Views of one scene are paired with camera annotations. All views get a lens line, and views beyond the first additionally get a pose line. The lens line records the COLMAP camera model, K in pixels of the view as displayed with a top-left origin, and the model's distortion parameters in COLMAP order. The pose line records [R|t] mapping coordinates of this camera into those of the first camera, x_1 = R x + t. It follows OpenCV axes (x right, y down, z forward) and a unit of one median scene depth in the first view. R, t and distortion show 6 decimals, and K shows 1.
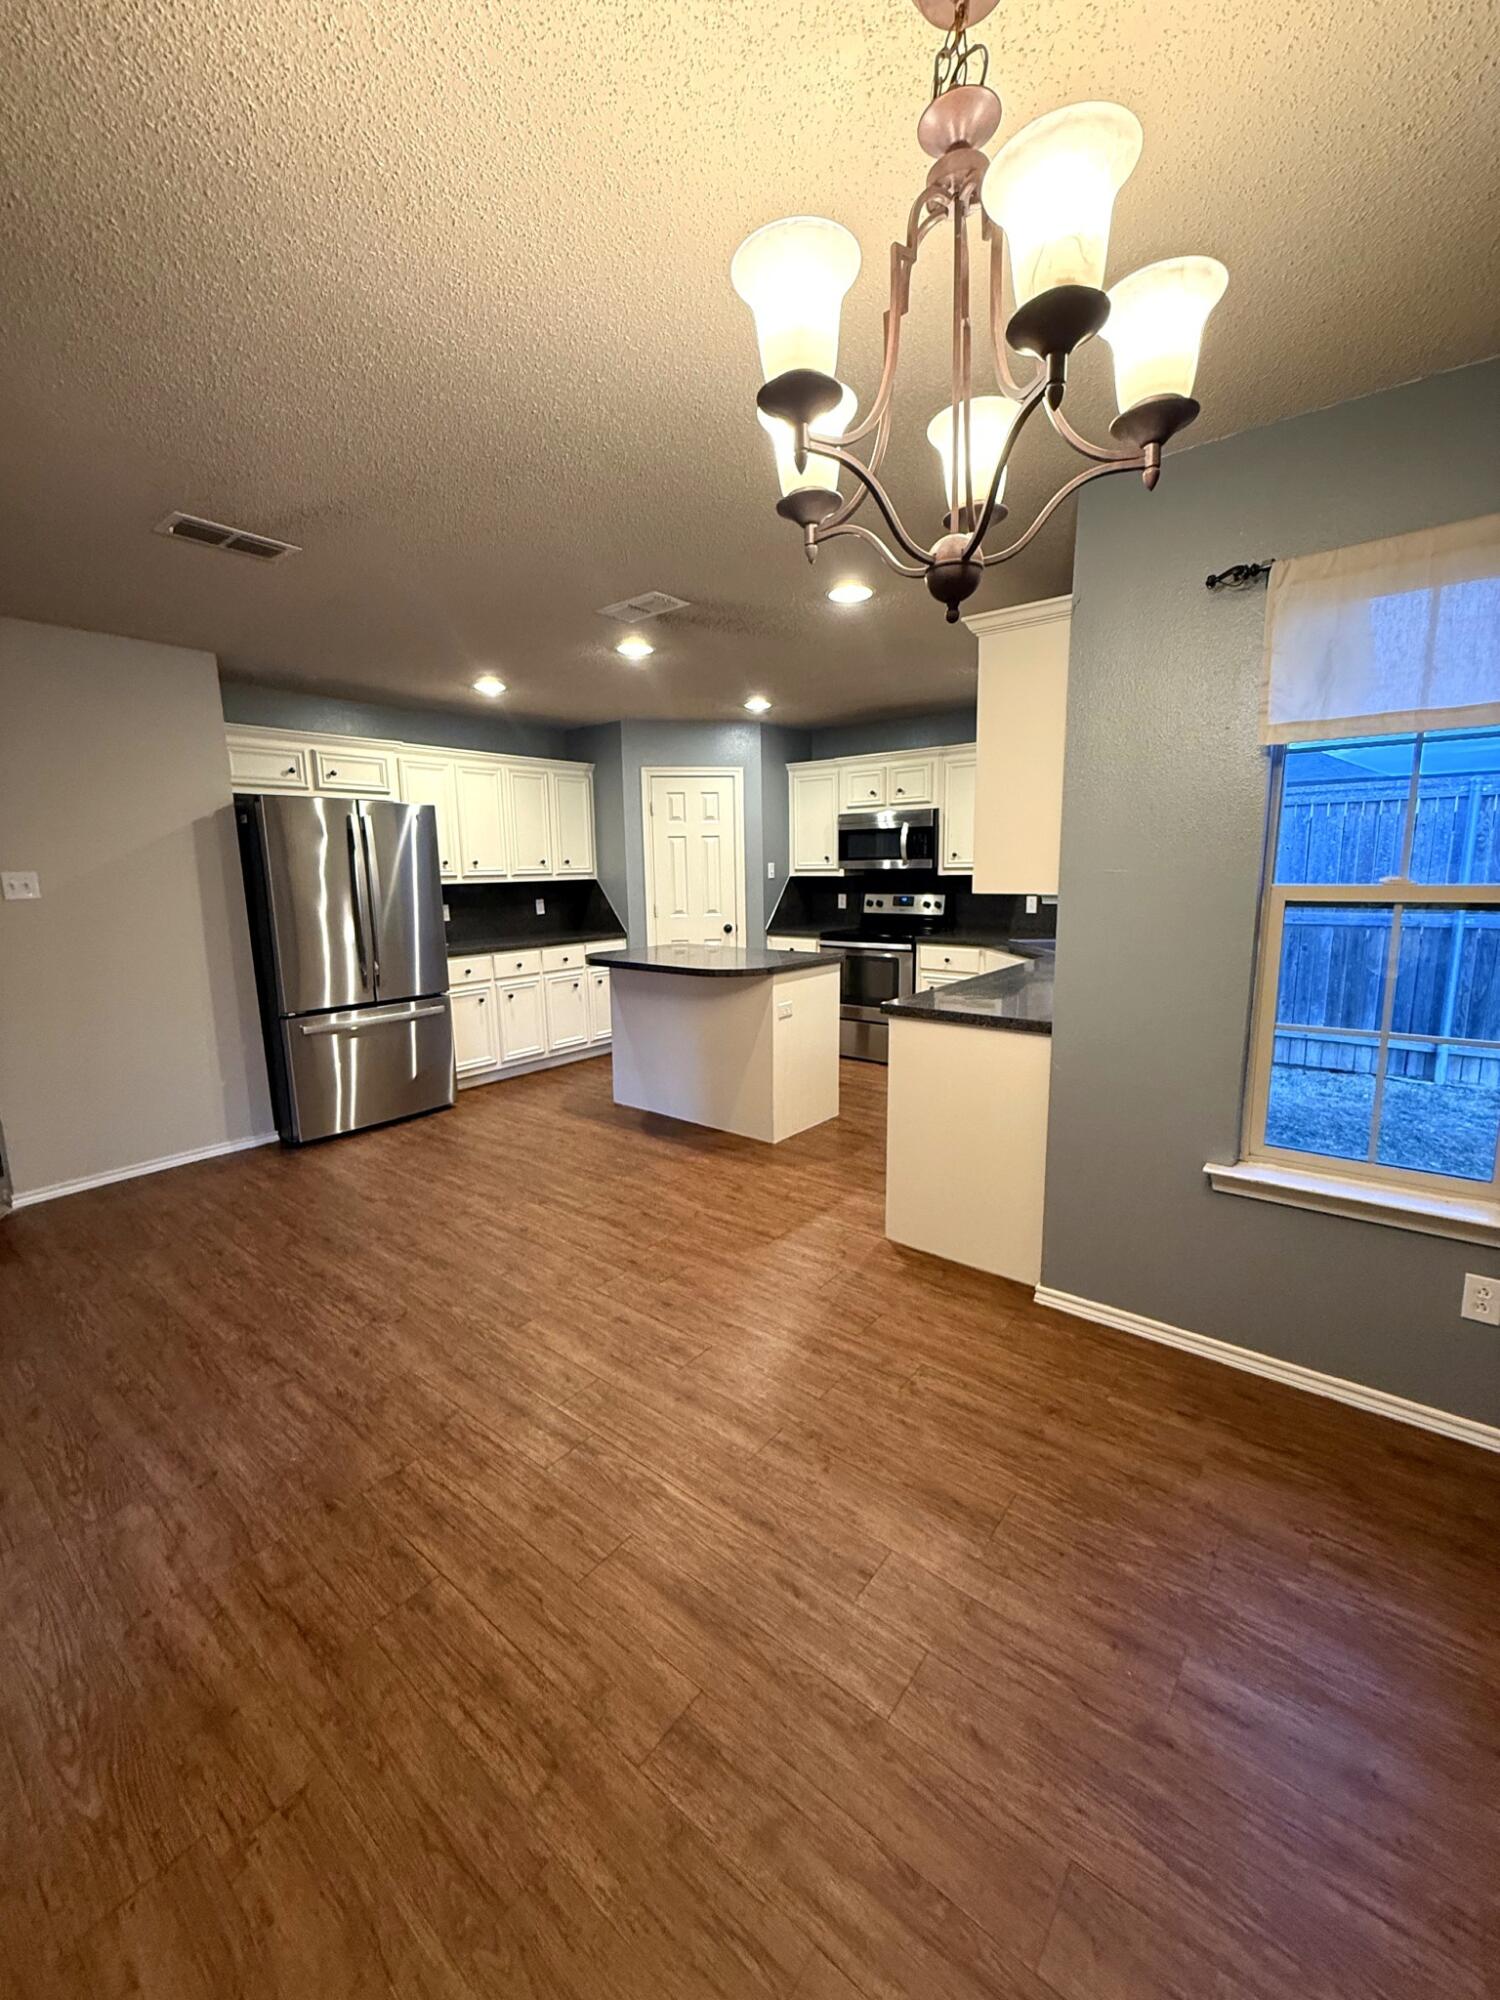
lens RADIAL K [[794.3, 0, 750.0], [0, 794.3, 1000.0], [0, 0, 1]] dist [-0.001537, -0.000767]
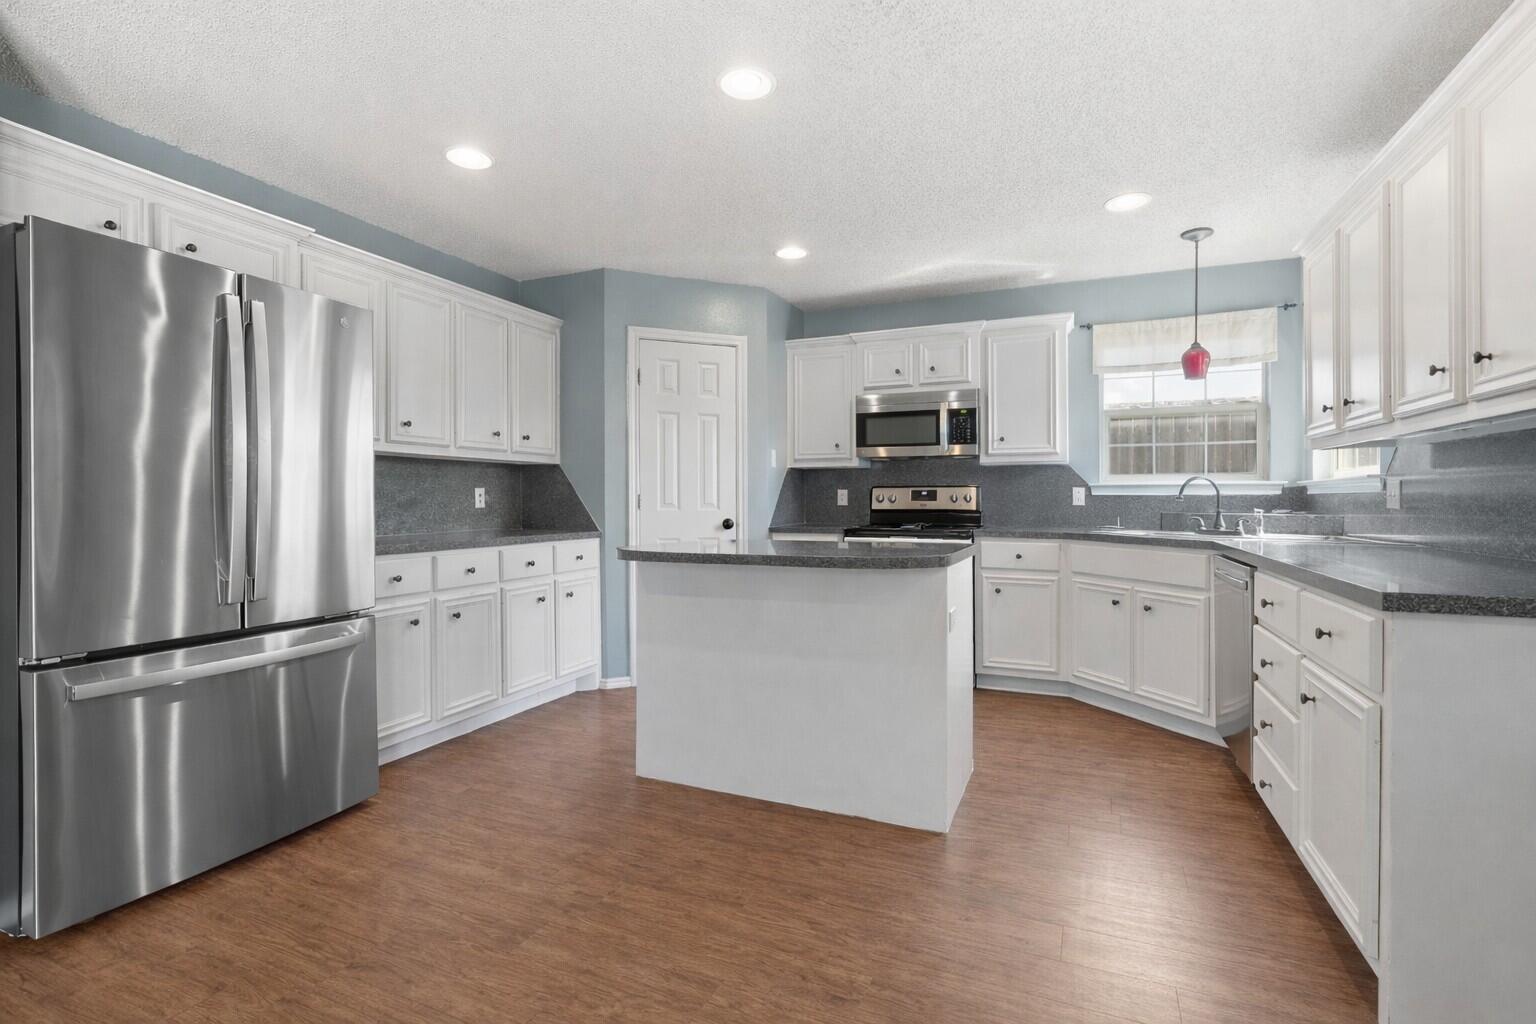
lens RADIAL K [[698.0, 0, 769.6], [0, 698.0, 494.5], [0, 0, 1]] dist [0.025034, -0.000162]
pose [[0.965095, 0.015830, 0.261420, -0.184064], [0.030701, 0.984452, -0.172952, 0.005214], [-0.260093, 0.174941, 0.949604, 0.315294]]
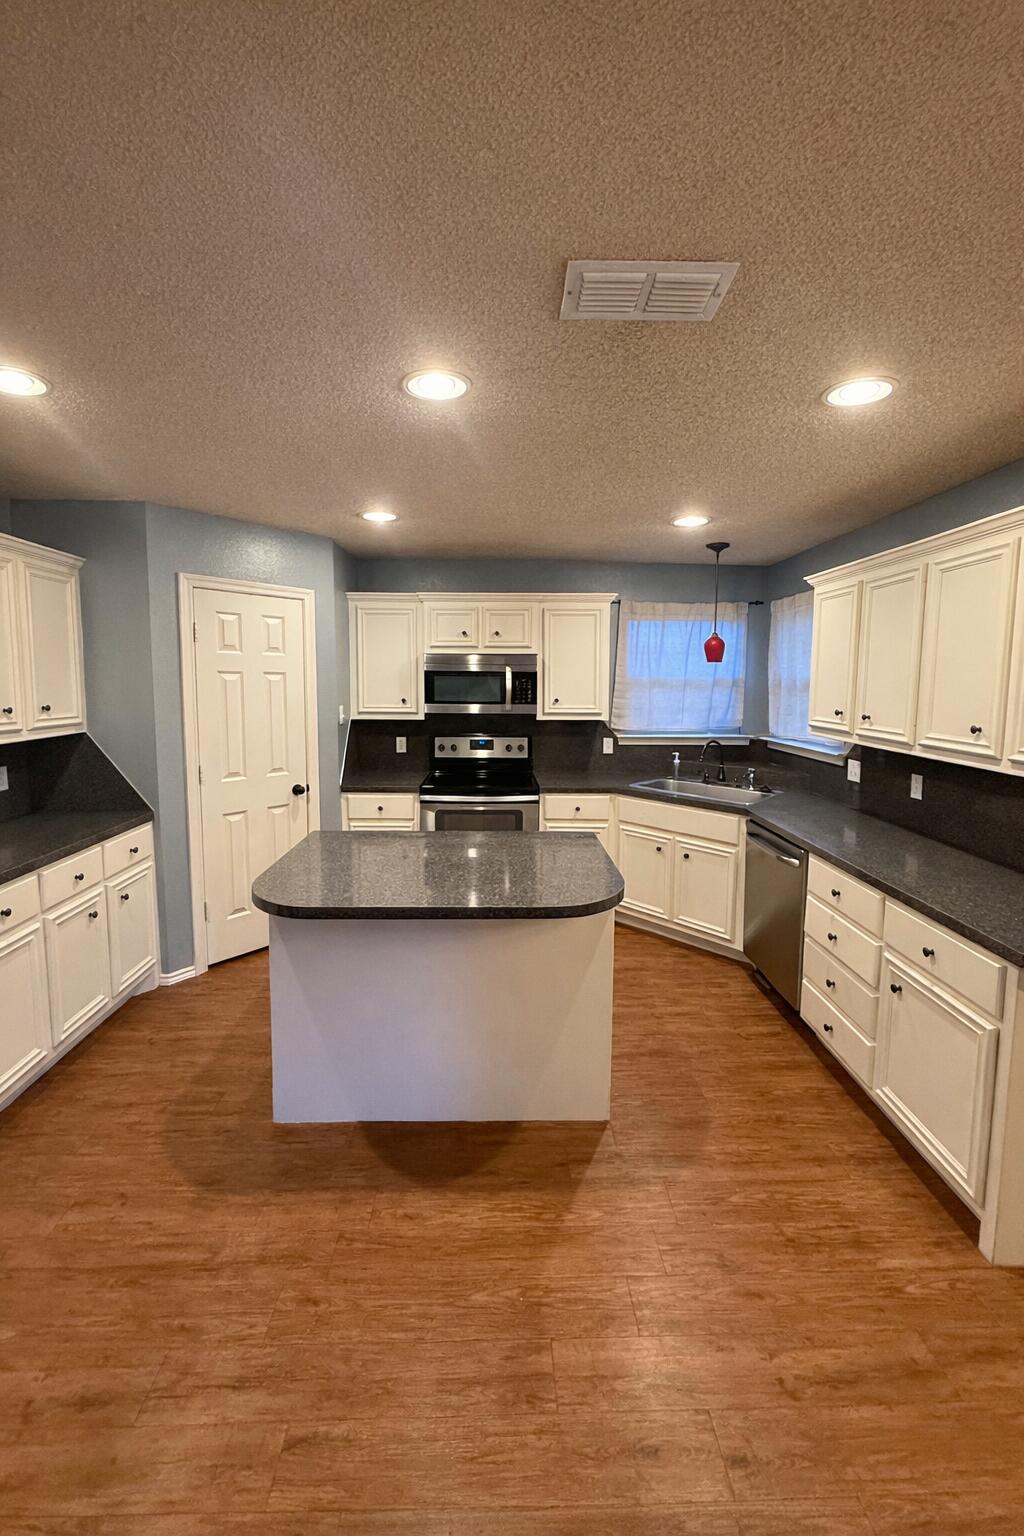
lens RADIAL K [[603.4, 0, 514.8], [0, 603.4, 736.4], [0, 0, 1]] dist [-0.011836, -0.000065]
pose [[0.766813, -0.040051, 0.640619, -0.256117], [0.090901, 0.994768, -0.046615, -0.100401], [-0.635401, 0.093978, 0.766442, 0.426433]]
